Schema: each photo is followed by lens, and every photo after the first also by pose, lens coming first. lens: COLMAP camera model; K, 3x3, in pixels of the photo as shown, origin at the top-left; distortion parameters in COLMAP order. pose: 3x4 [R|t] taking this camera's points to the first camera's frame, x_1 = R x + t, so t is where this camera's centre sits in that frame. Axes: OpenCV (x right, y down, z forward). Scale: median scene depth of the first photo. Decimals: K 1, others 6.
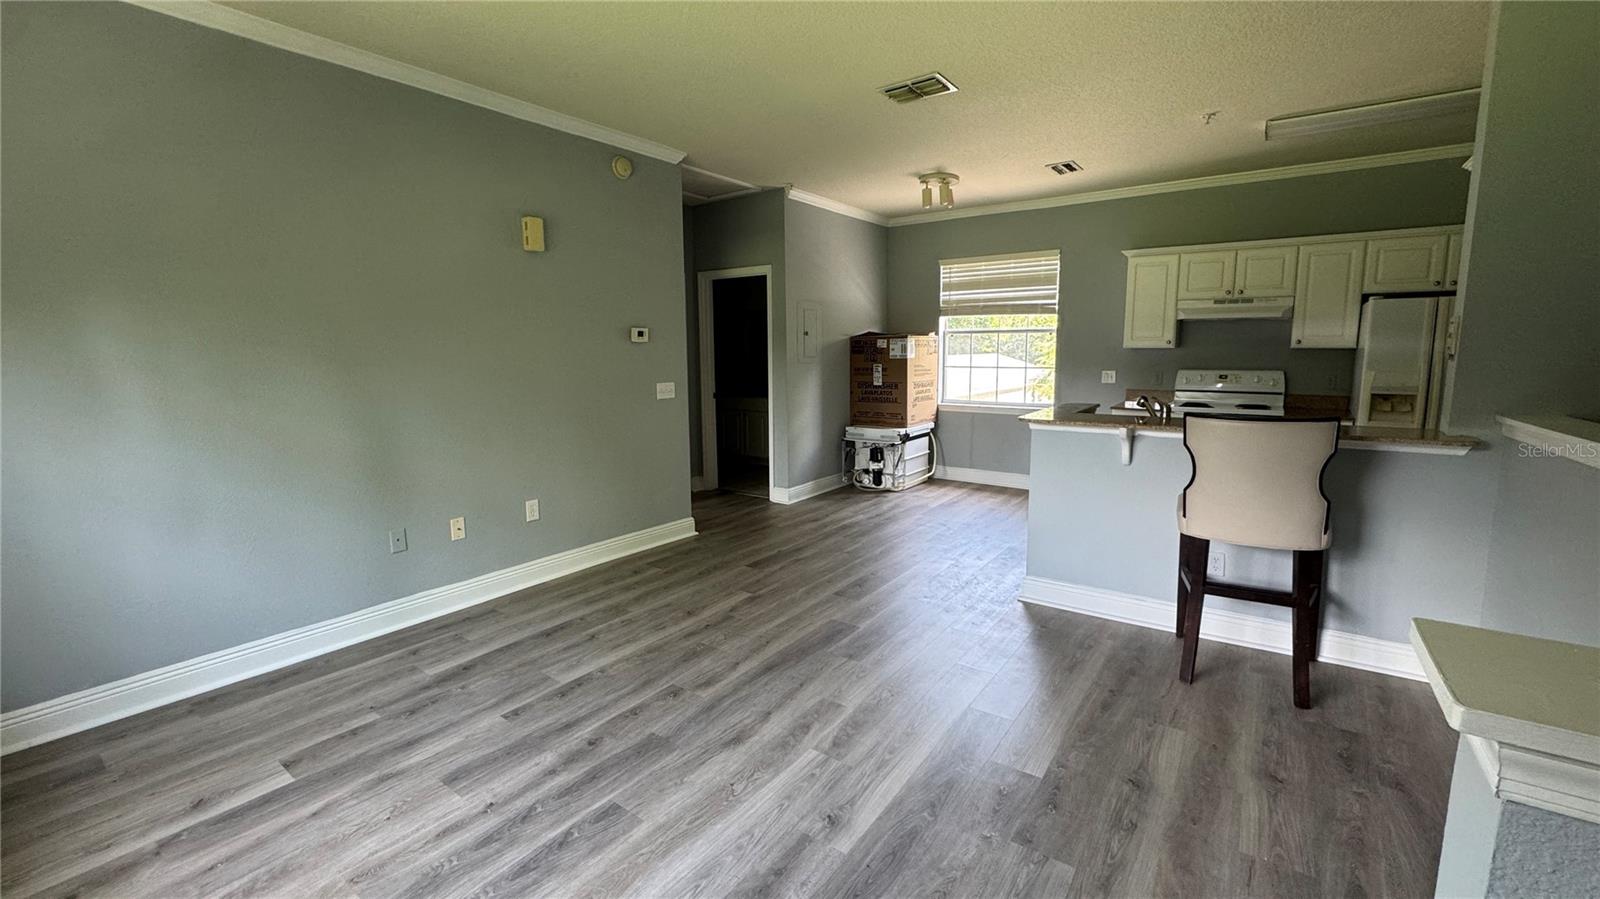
lens RADIAL K [[646.6, 0, 804.8], [0, 646.6, 433.4], [0, 0, 1]] dist [-0.017992, 0.002502]
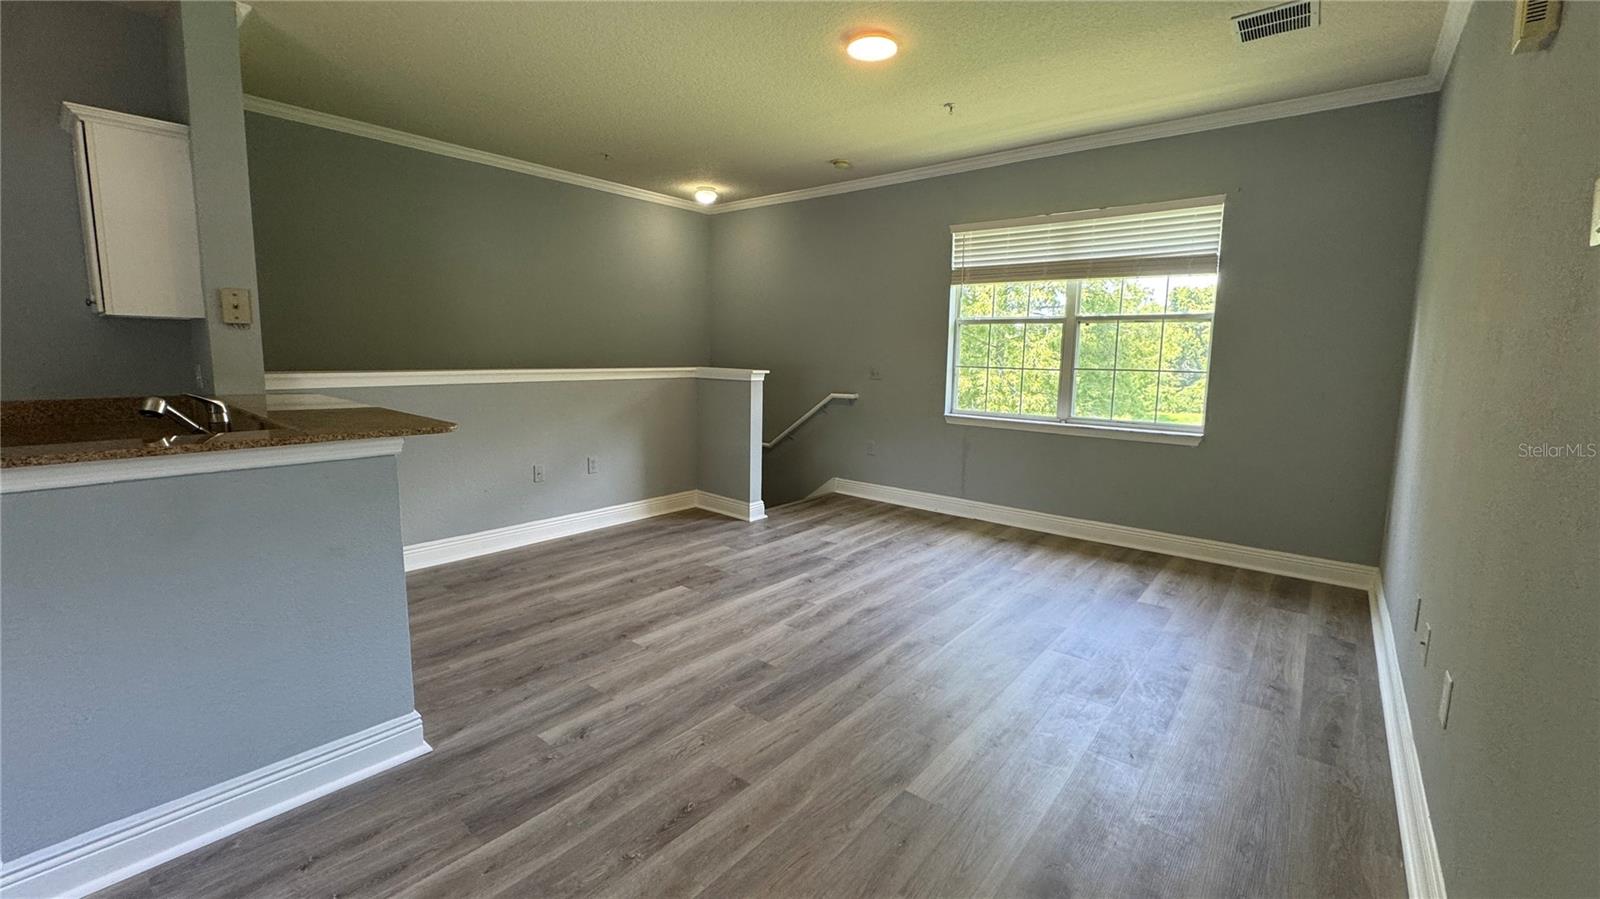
lens RADIAL K [[646.6, 0, 804.8], [0, 646.6, 433.4], [0, 0, 1]] dist [-0.017992, 0.002502]
pose [[-0.997884, -0.020833, 0.061589, -0.022126], [-0.004581, 0.967450, 0.253020, -0.125487], [-0.064856, 0.252202, -0.965499, 1.148220]]
